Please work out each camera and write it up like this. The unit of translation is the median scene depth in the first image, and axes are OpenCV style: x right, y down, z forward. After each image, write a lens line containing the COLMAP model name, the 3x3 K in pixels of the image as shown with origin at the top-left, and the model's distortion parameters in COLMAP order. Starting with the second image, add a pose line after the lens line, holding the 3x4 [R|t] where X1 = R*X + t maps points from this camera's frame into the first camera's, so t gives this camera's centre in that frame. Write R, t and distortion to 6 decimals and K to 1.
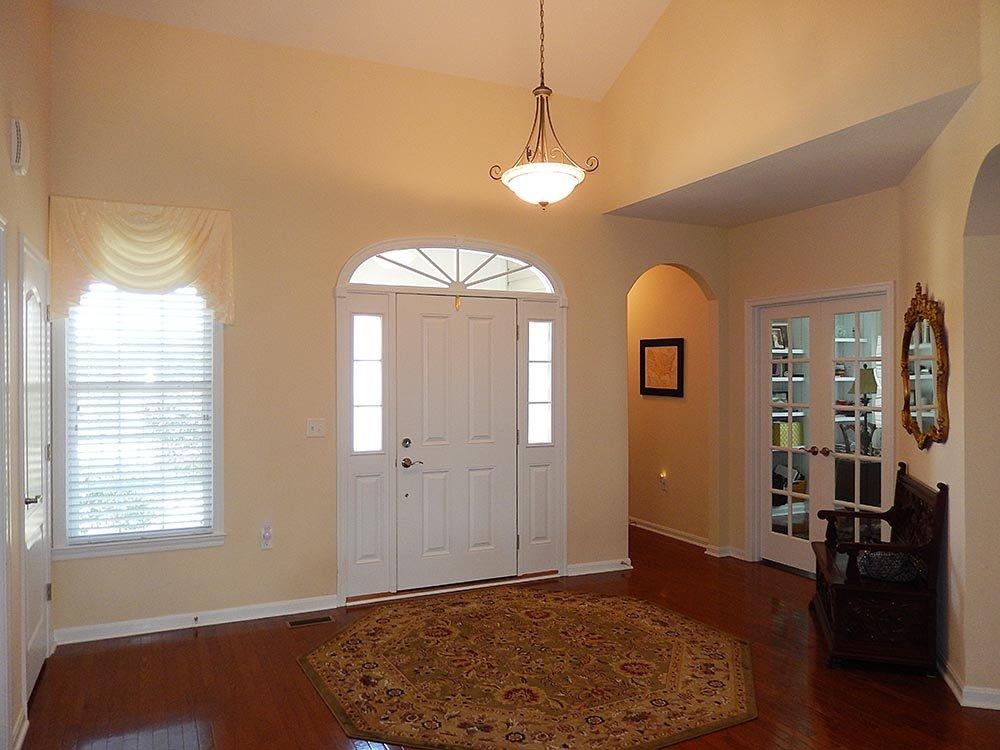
lens RADIAL K [[751.8, 0, 494.4], [0, 751.8, 374.0], [0, 0, 1]] dist [0.001429, 0.002158]
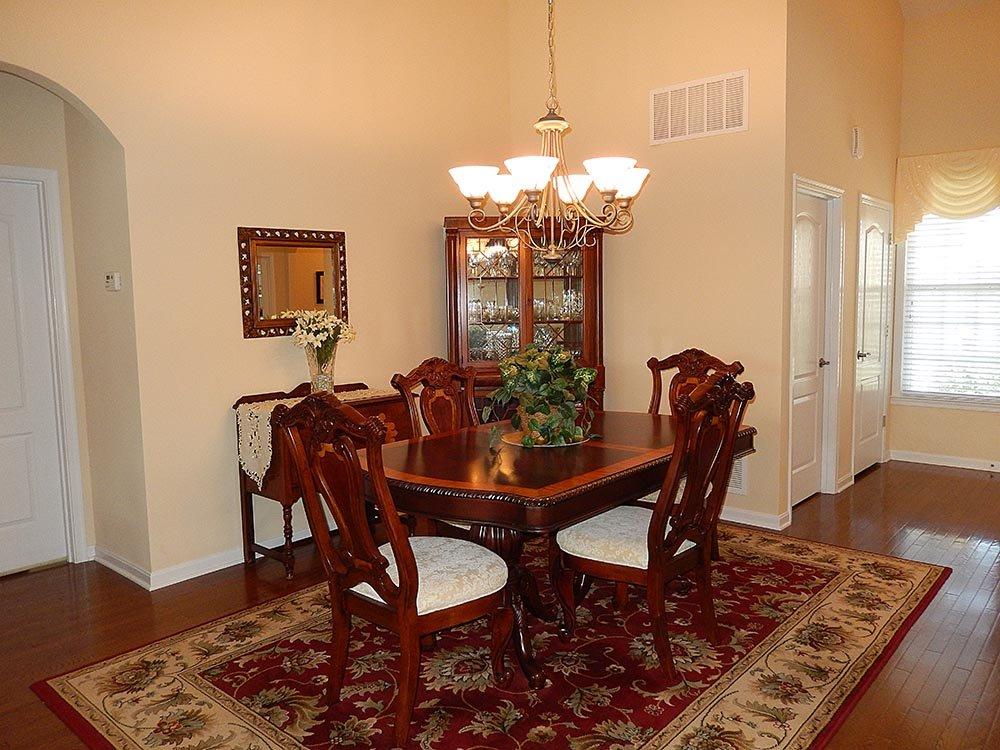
lens RADIAL K [[751.8, 0, 496.5], [0, 751.8, 371.3], [0, 0, 1]] dist [0.001429, 0.002158]
pose [[0.407733, 0.089769, -0.908678, 0.455284], [0.011431, 0.994576, 0.103384, 0.017833], [0.913029, -0.052541, 0.404496, -0.329729]]
